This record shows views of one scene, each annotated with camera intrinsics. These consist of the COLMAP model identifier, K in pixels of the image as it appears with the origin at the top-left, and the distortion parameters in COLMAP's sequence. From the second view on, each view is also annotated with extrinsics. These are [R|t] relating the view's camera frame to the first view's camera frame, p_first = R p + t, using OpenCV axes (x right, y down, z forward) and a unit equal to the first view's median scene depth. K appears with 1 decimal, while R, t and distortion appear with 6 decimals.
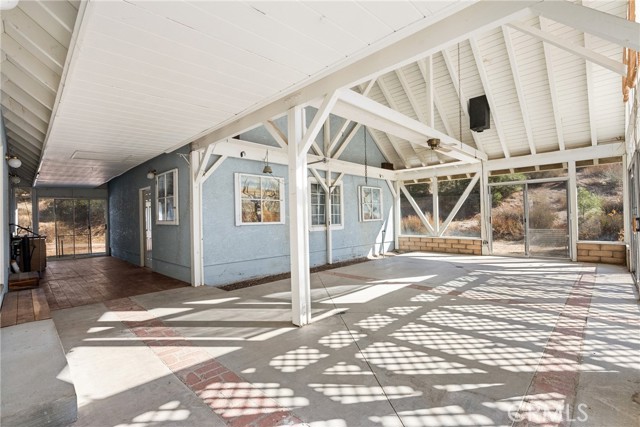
lens RADIAL K [[298.2, 0, 319.2], [0, 298.2, 218.3], [0, 0, 1]] dist [-0.000543, 0.000236]
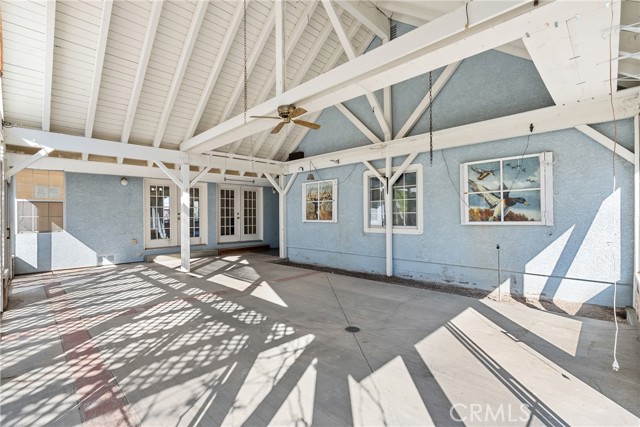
lens RADIAL K [[293.7, 0, 320.0], [0, 293.7, 215.1], [0, 0, 1]] dist [-0.002210, -0.000170]
pose [[-0.000456, 0.007661, -0.999971, 0.905703], [-0.001767, 0.999969, 0.007662, -0.014626], [0.999998, 0.001770, -0.000443, 0.916343]]
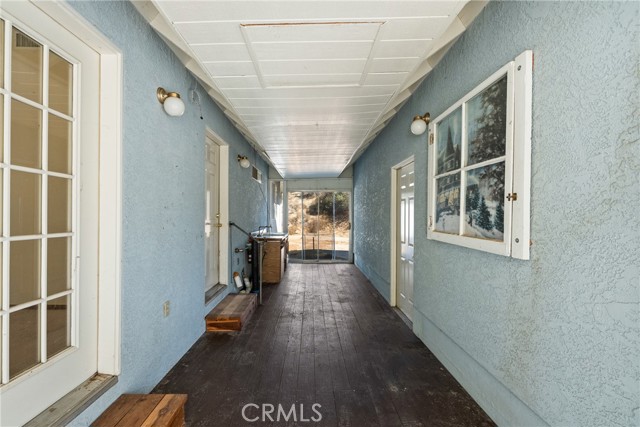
lens RADIAL K [[293.7, 0, 320.0], [0, 293.7, 215.1], [0, 0, 1]] dist [-0.002210, -0.000170]
pose [[0.726550, 0.025335, -0.686647, -0.345737], [-0.020830, 0.999673, 0.014844, -0.014896], [0.686798, 0.003518, 0.726840, 0.547599]]
